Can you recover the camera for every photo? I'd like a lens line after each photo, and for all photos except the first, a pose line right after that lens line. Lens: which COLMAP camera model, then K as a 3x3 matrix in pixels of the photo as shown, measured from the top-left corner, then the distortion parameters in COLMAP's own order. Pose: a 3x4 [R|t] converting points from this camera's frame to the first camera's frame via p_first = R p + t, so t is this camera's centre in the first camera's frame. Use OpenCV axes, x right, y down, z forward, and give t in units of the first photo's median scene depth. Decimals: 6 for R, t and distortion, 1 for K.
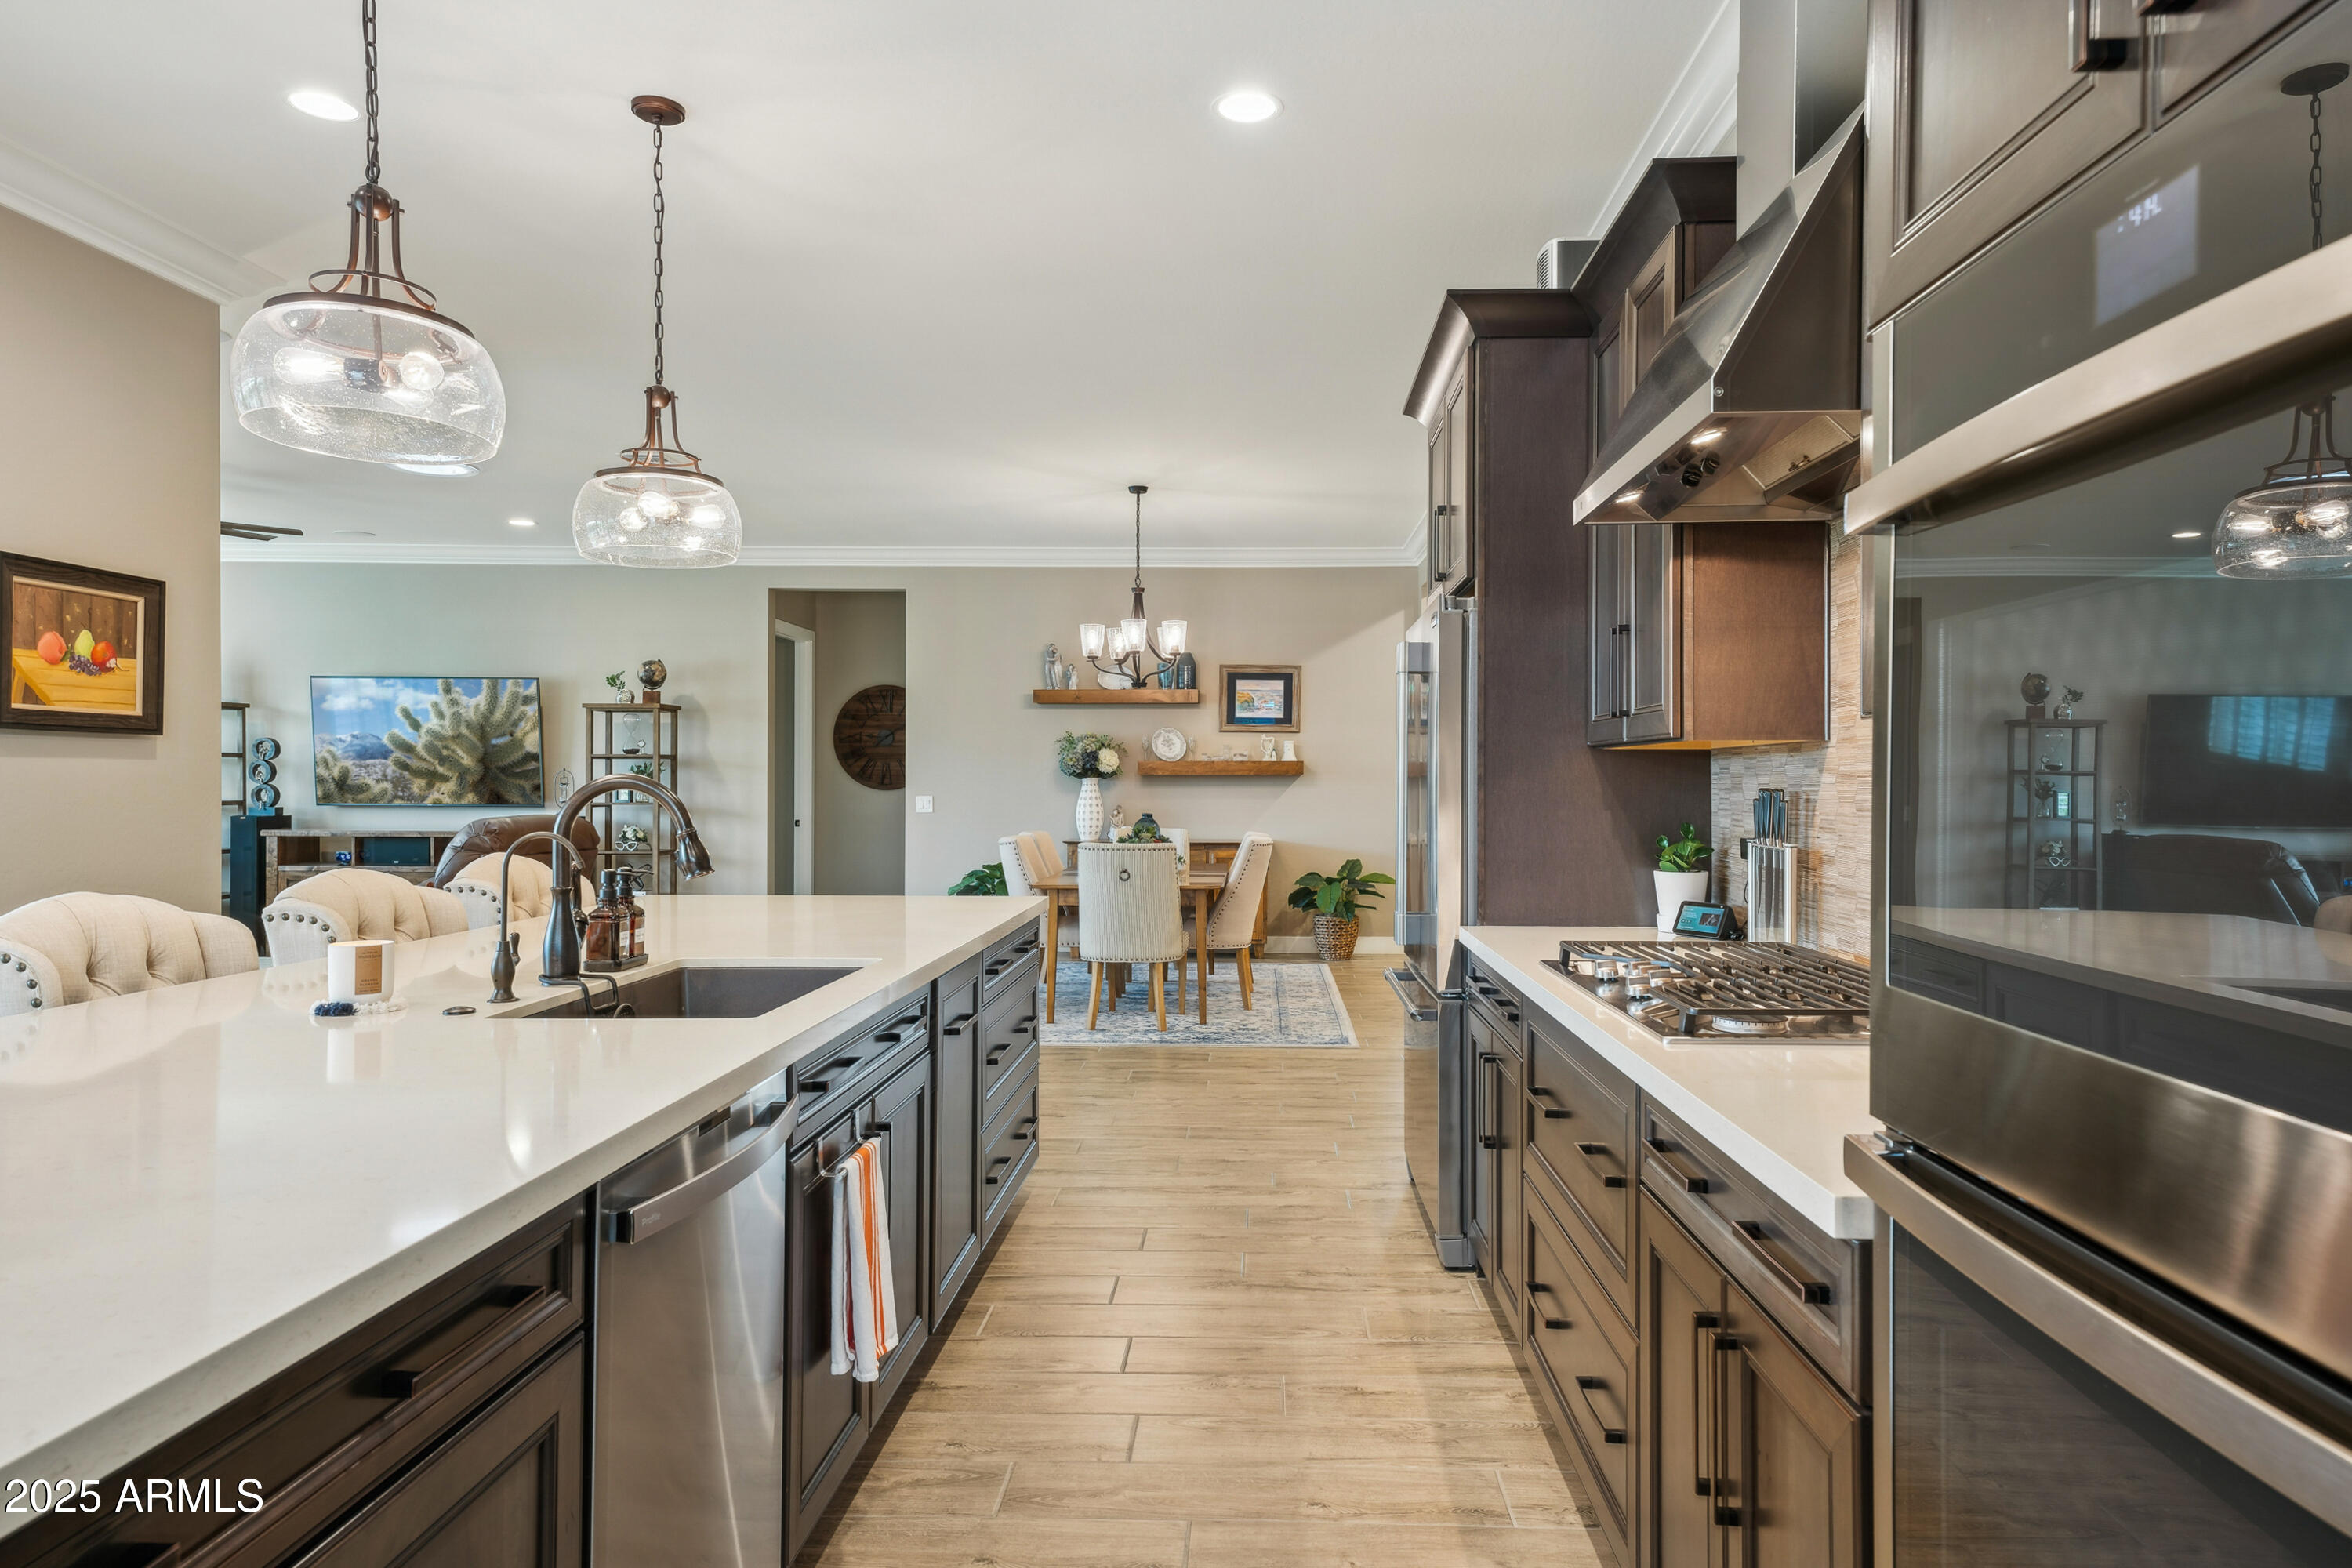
lens RADIAL K [[1455.0, 0, 1176.0], [0, 1455.0, 784.0], [0, 0, 1]] dist [0.002801, 0.000437]
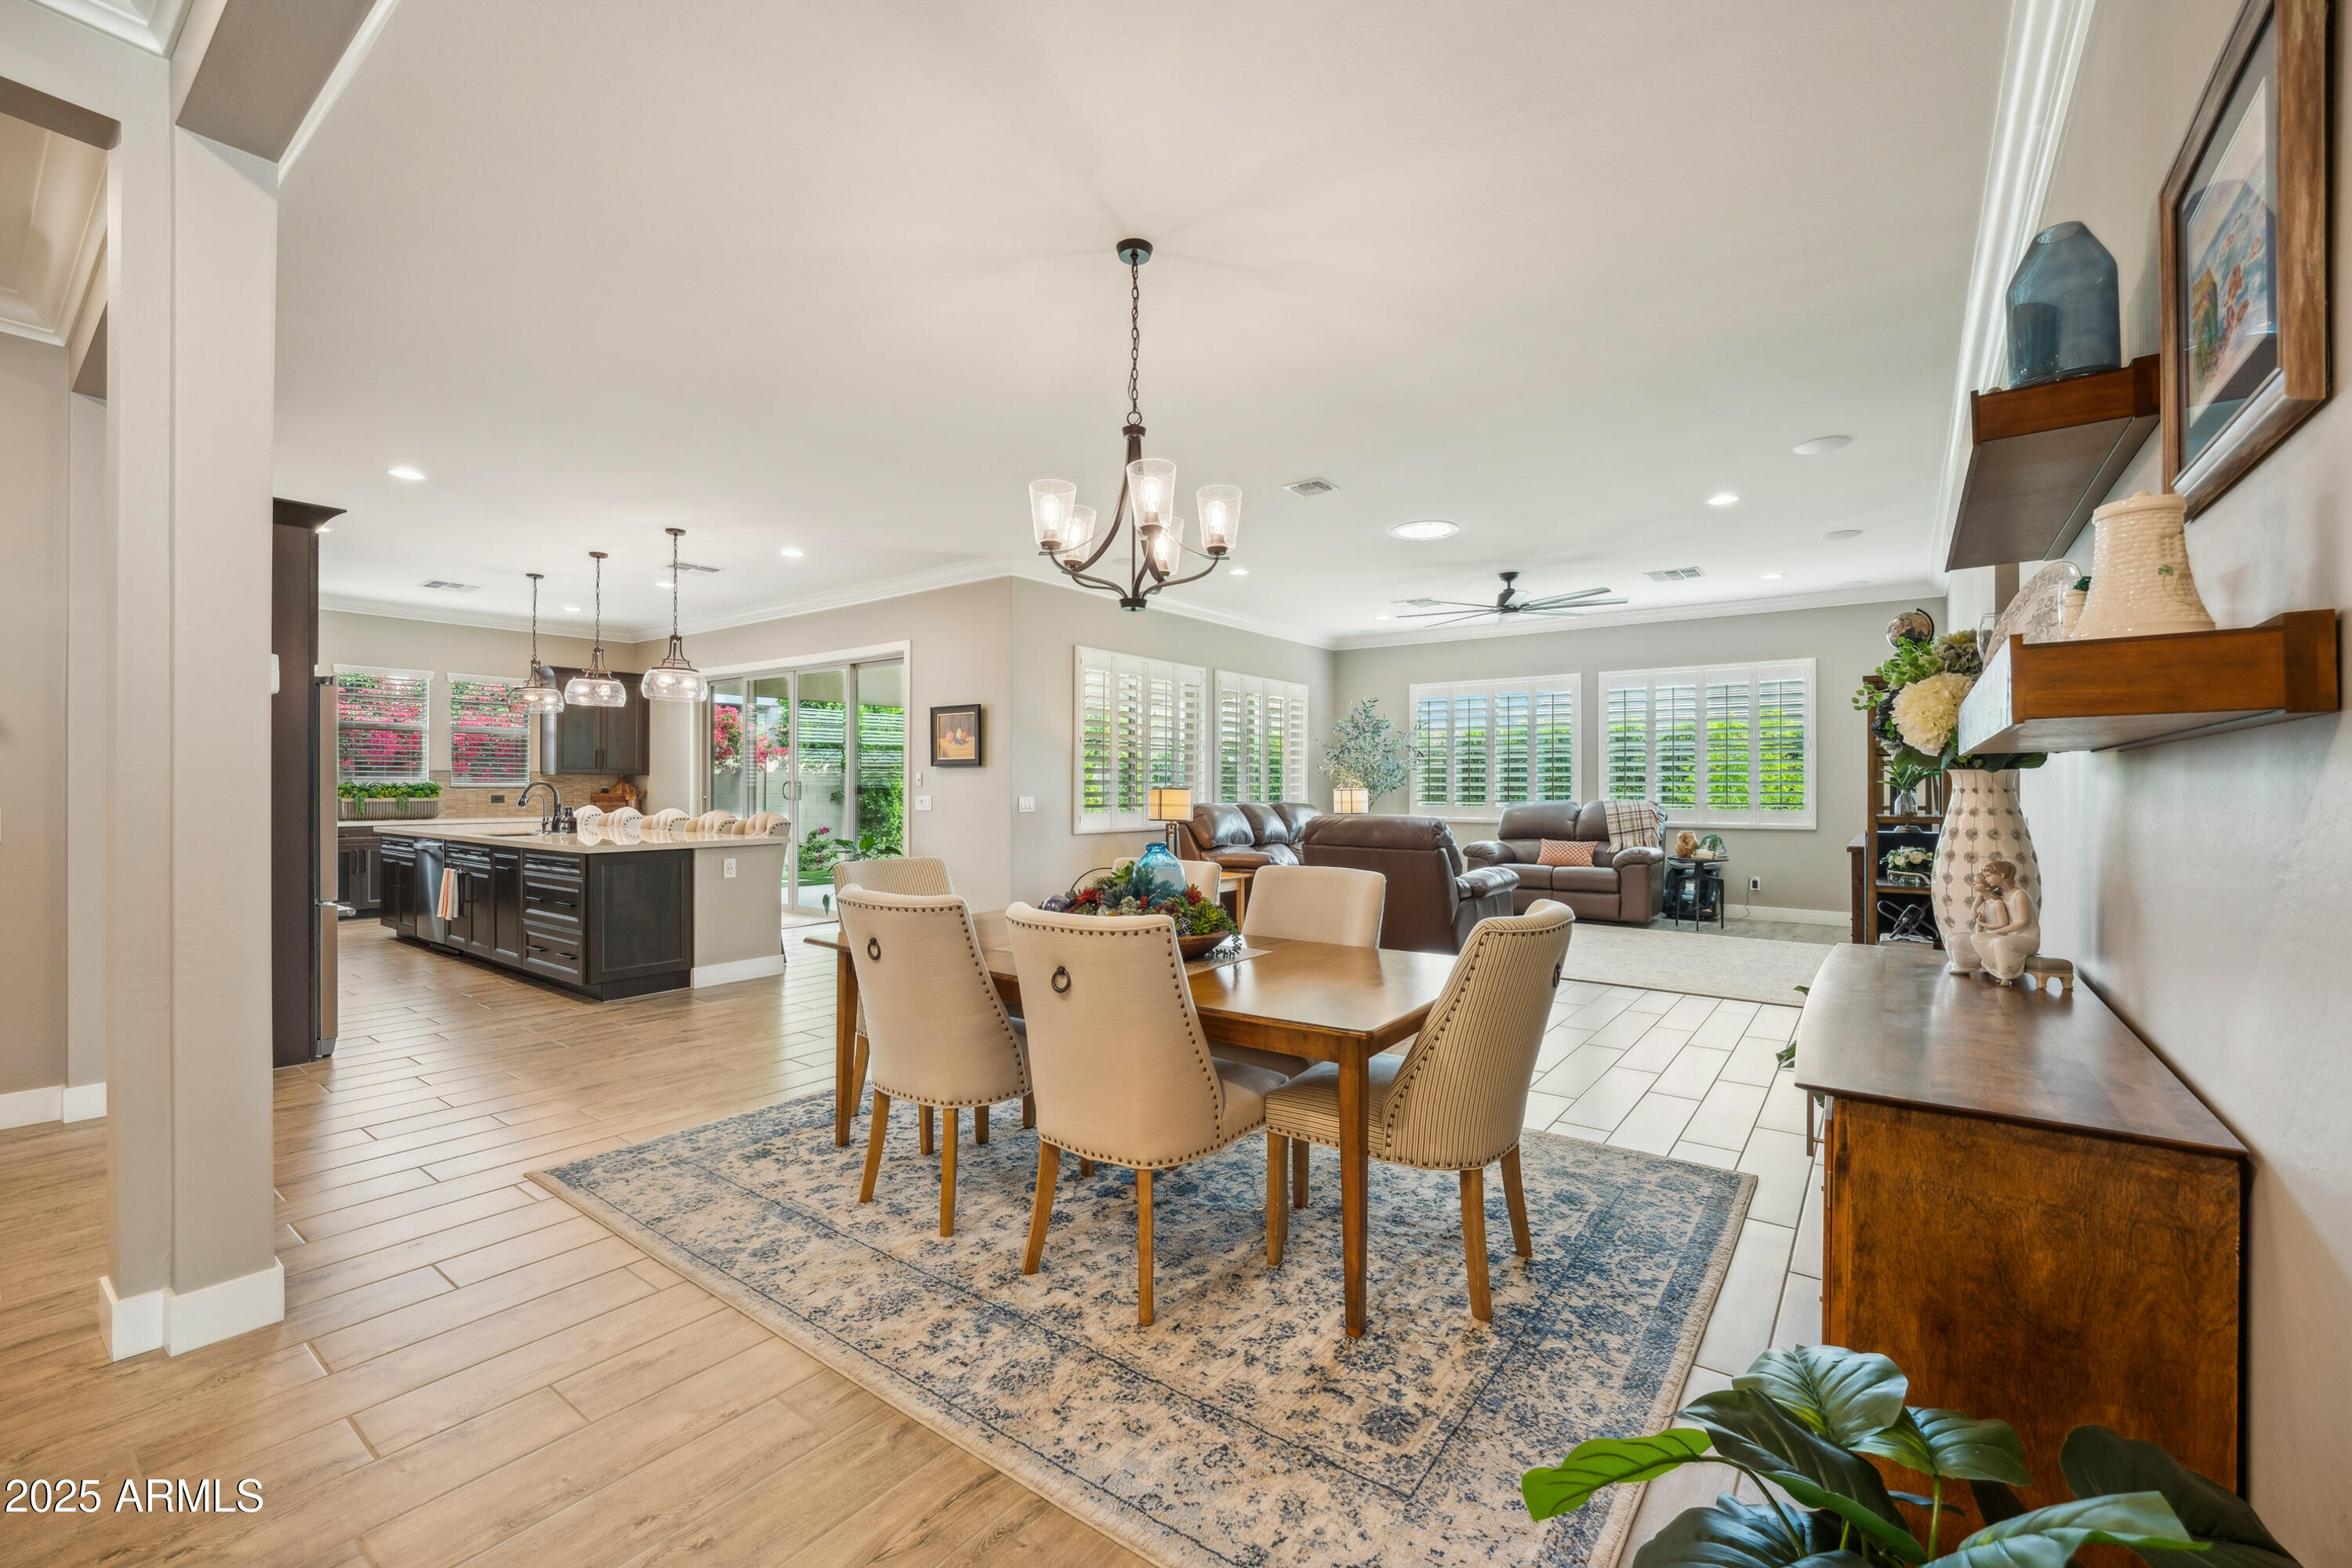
lens RADIAL K [[955.2, 0, 1176.0], [0, 955.2, 784.0], [0, 0, 1]] dist [-0.006037, 0.000125]
pose [[-0.553341, -0.005857, -0.832934, 0.215147], [-0.003402, 0.999983, -0.004772, 0.001753], [0.832948, 0.000193, -0.553351, 0.984959]]
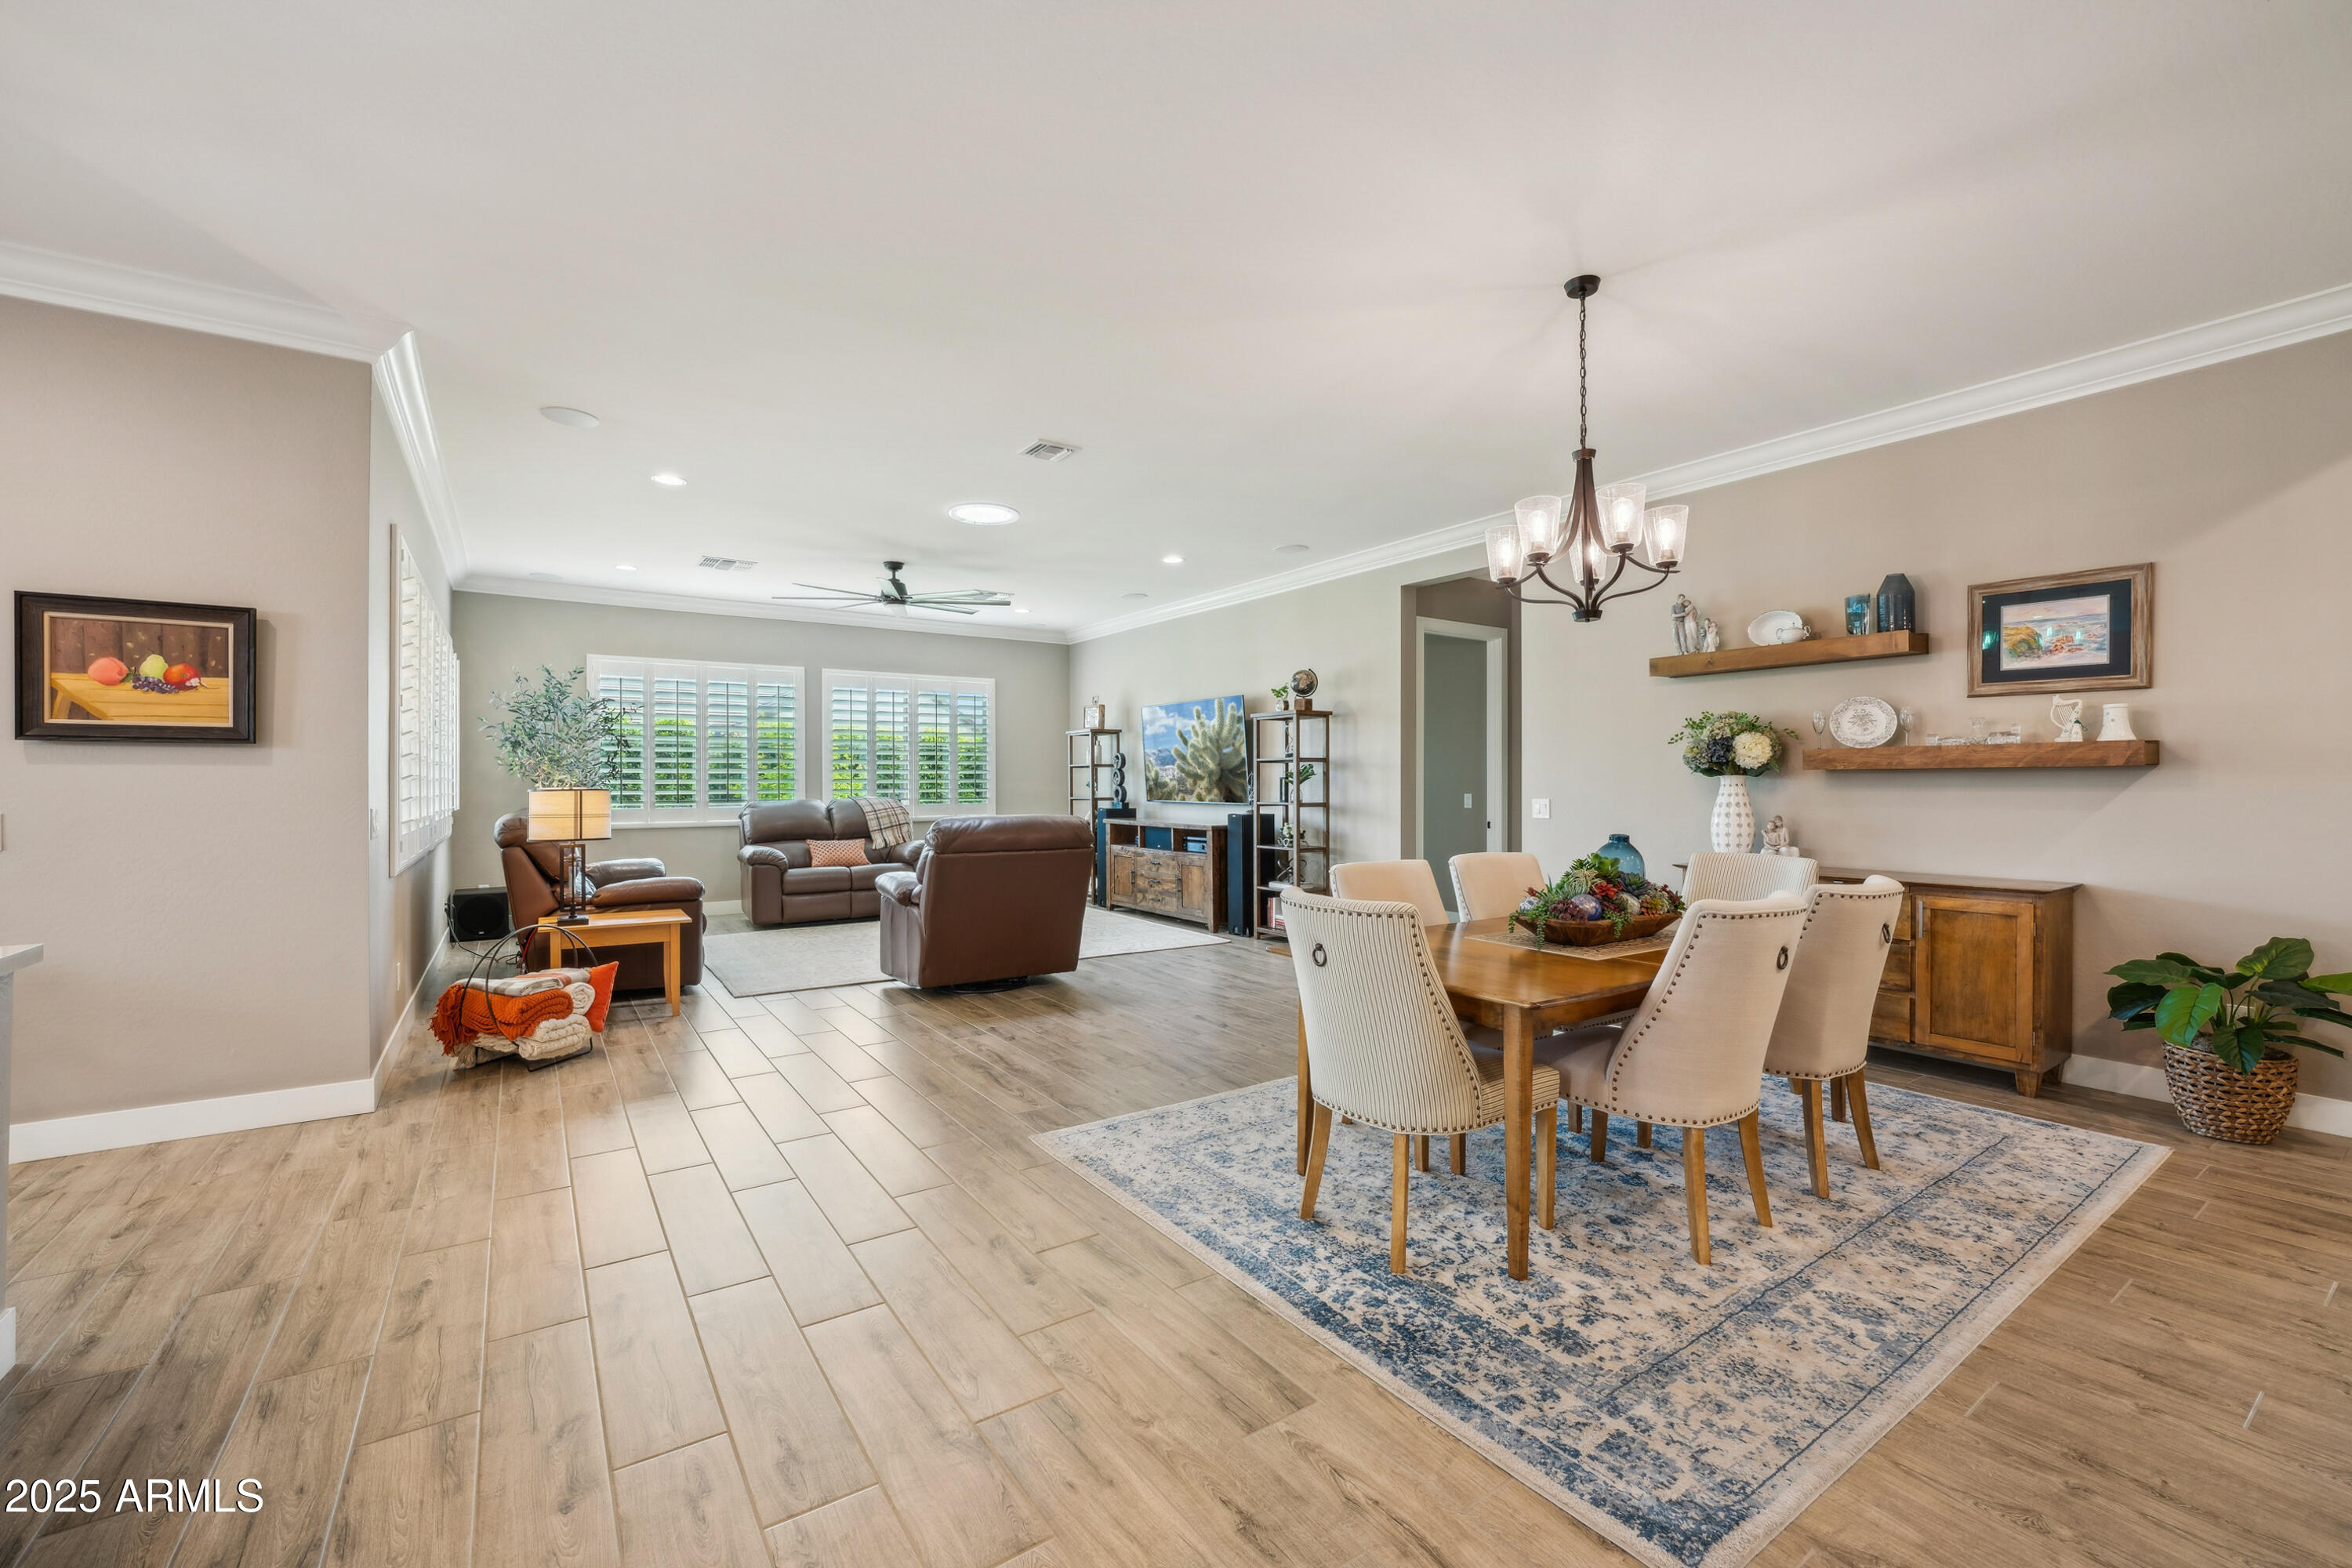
lens RADIAL K [[955.2, 0, 1176.0], [0, 955.2, 784.0], [0, 0, 1]] dist [-0.006037, 0.000125]
pose [[0.606638, -0.002508, -0.794974, 0.145575], [0.002268, 0.999996, -0.001424, 0.000060], [0.794975, -0.000940, 0.606641, 0.504195]]
